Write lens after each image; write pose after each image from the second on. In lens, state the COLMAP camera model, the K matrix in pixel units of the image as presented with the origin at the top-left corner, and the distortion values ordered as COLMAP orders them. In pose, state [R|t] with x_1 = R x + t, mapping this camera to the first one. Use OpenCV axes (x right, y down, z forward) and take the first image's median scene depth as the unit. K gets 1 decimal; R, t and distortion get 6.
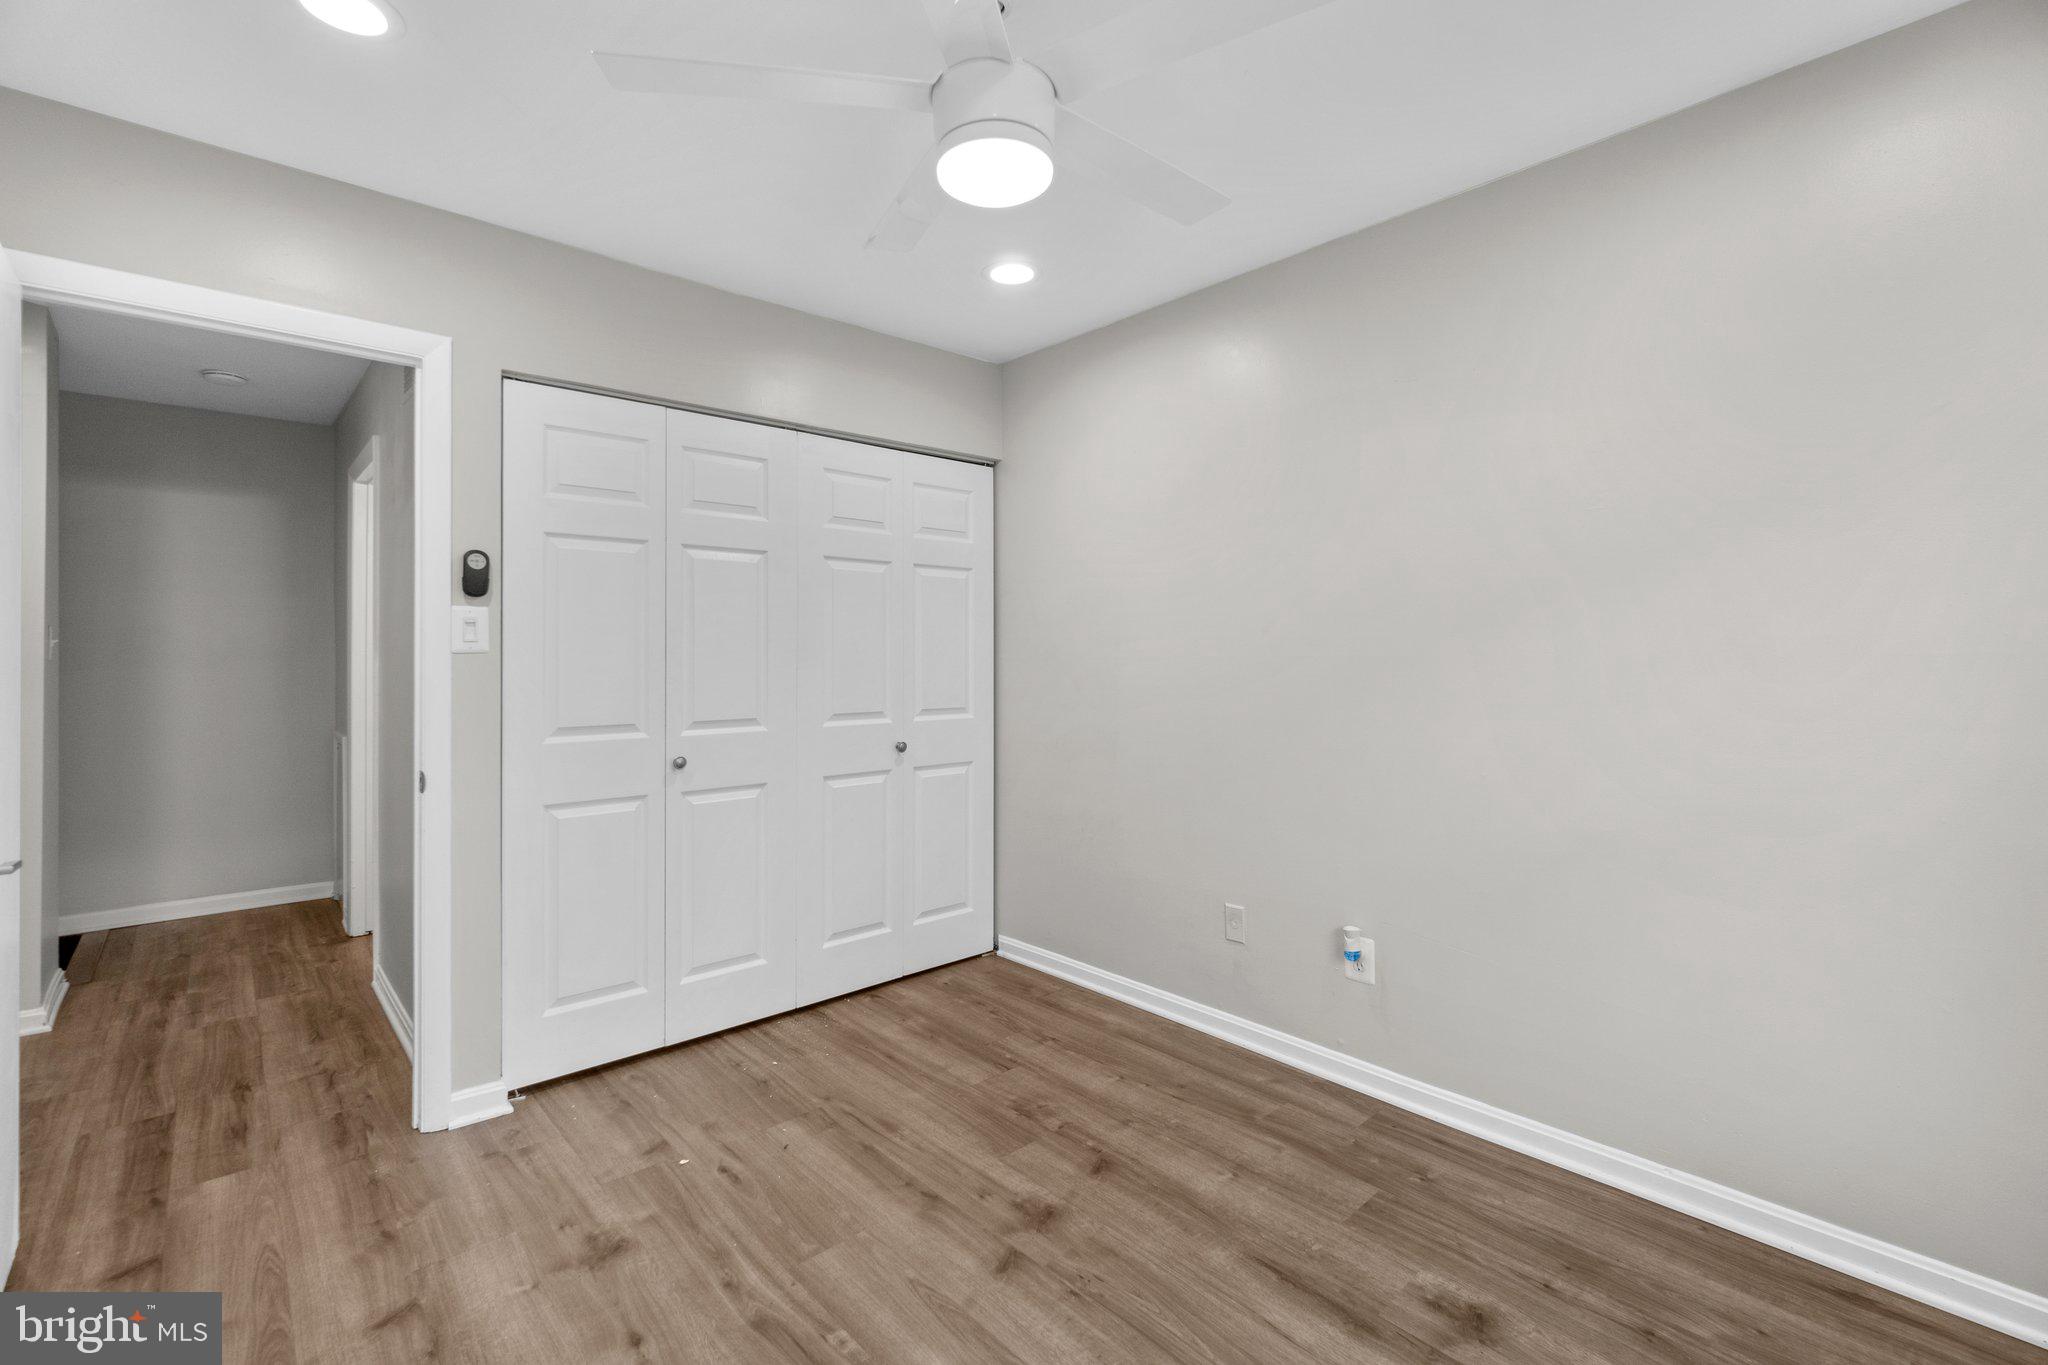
lens RADIAL K [[899.5, 0, 1078.8], [0, 899.5, 648.4], [0, 0, 1]] dist [-0.002180, 0.001946]
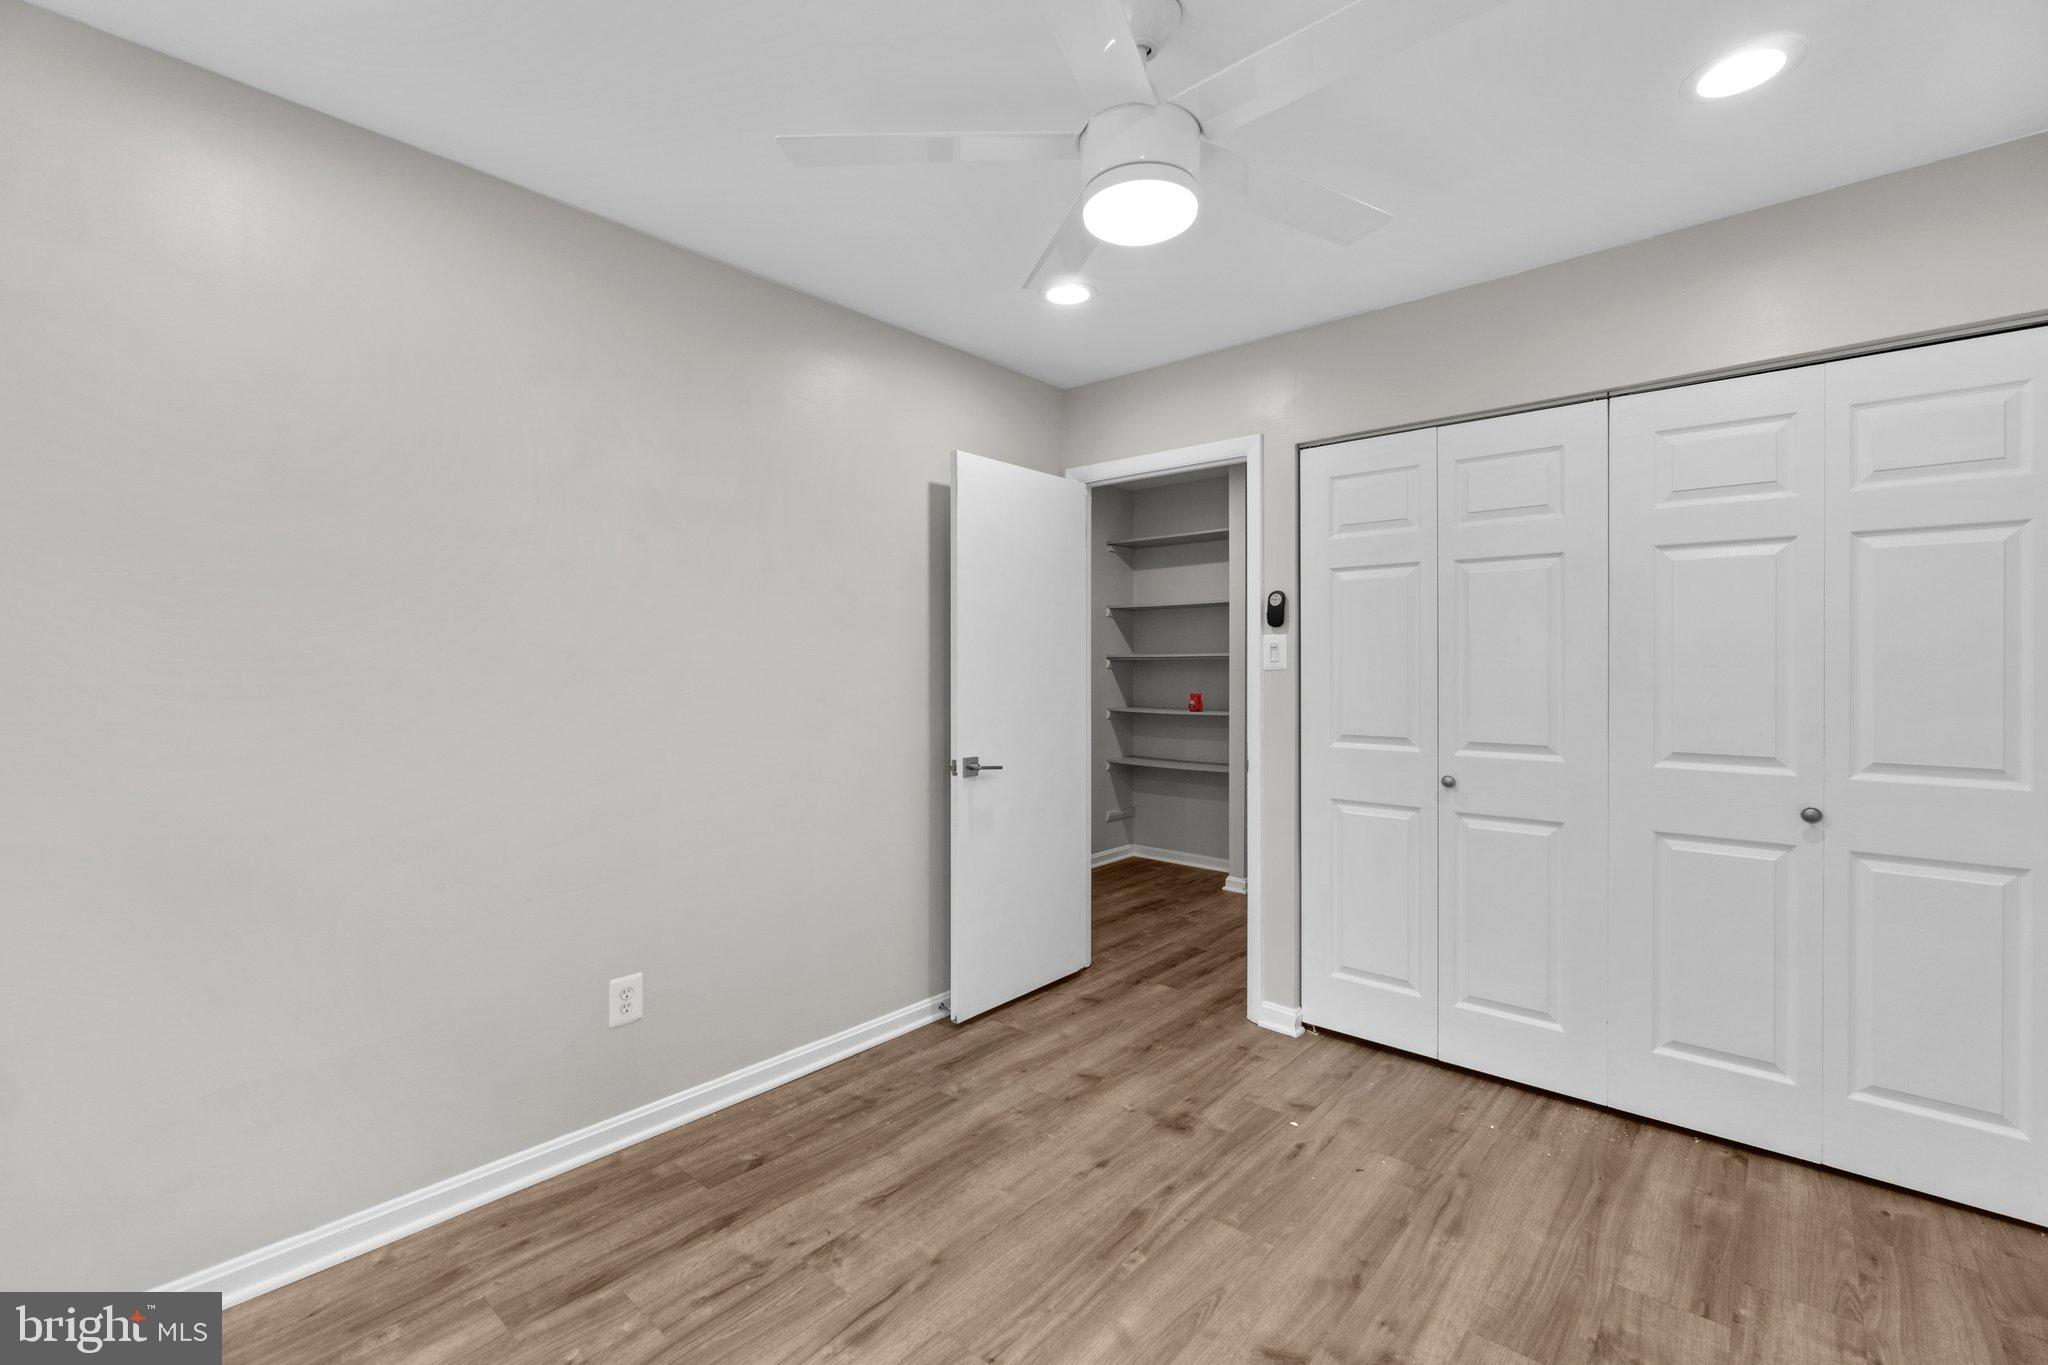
lens RADIAL K [[899.5, 0, 965.6], [0, 899.5, 665.8], [0, 0, 1]] dist [-0.002180, 0.001946]
pose [[0.053302, 0.002058, -0.998576, 0.641125], [0.006334, 0.999977, 0.002399, -0.007886], [0.998558, -0.006453, 0.053287, 0.516141]]
